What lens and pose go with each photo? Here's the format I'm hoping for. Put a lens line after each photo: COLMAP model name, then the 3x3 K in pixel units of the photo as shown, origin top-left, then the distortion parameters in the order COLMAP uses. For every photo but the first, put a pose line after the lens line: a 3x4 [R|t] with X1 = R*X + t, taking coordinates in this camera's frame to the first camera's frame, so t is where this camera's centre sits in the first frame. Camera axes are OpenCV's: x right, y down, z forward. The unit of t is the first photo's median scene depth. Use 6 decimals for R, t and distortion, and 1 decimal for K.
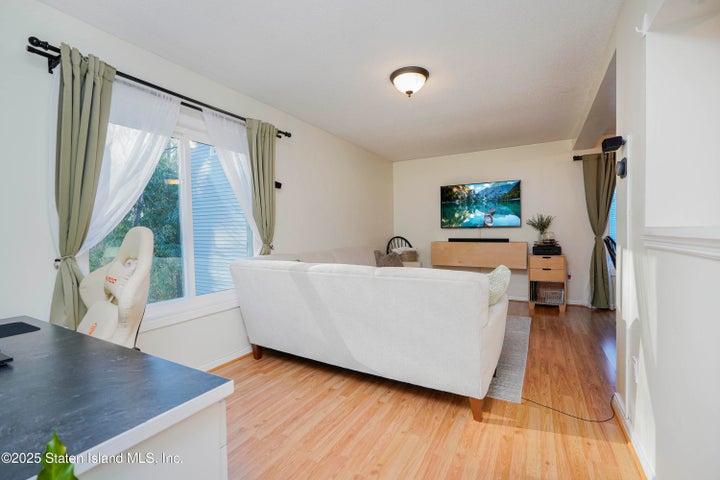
lens RADIAL K [[329.6, 0, 371.2], [0, 329.6, 237.1], [0, 0, 1]] dist [-0.000979, 0.000733]
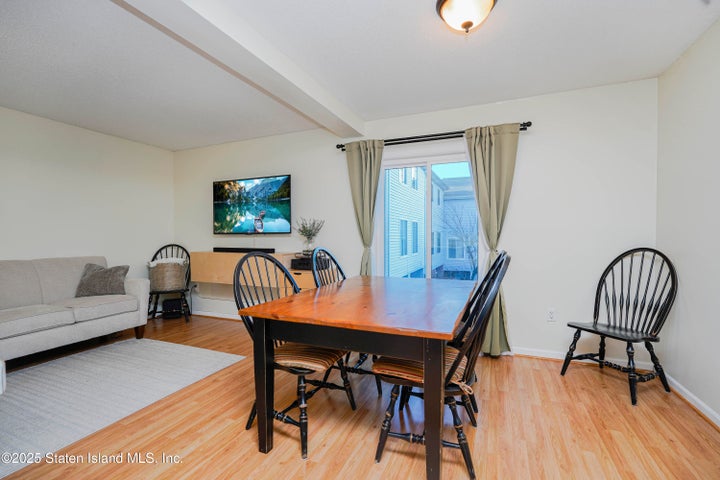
lens RADIAL K [[322.1, 0, 363.2], [0, 322.1, 242.4], [0, 0, 1]] dist [-0.001618, 0.000855]
pose [[0.996604, 0.005193, 0.082183, 0.569370], [-0.005803, 0.999957, 0.007190, -0.016544], [-0.082142, -0.007643, 0.996591, 0.207768]]
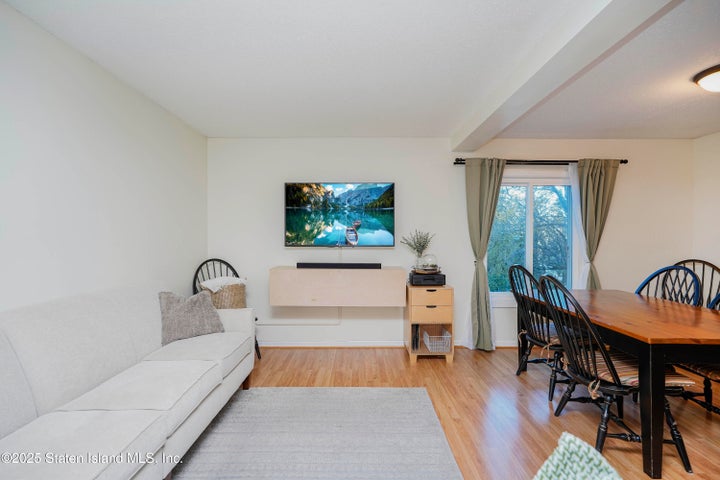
lens RADIAL K [[325.1, 0, 351.5], [0, 325.1, 239.3], [0, 0, 1]] dist [-0.022060, 0.000384]
pose [[0.894406, 0.013415, 0.447055, 0.045978], [-0.009102, 0.999889, -0.011794, -0.038246], [-0.447164, 0.006479, 0.894429, 0.395691]]
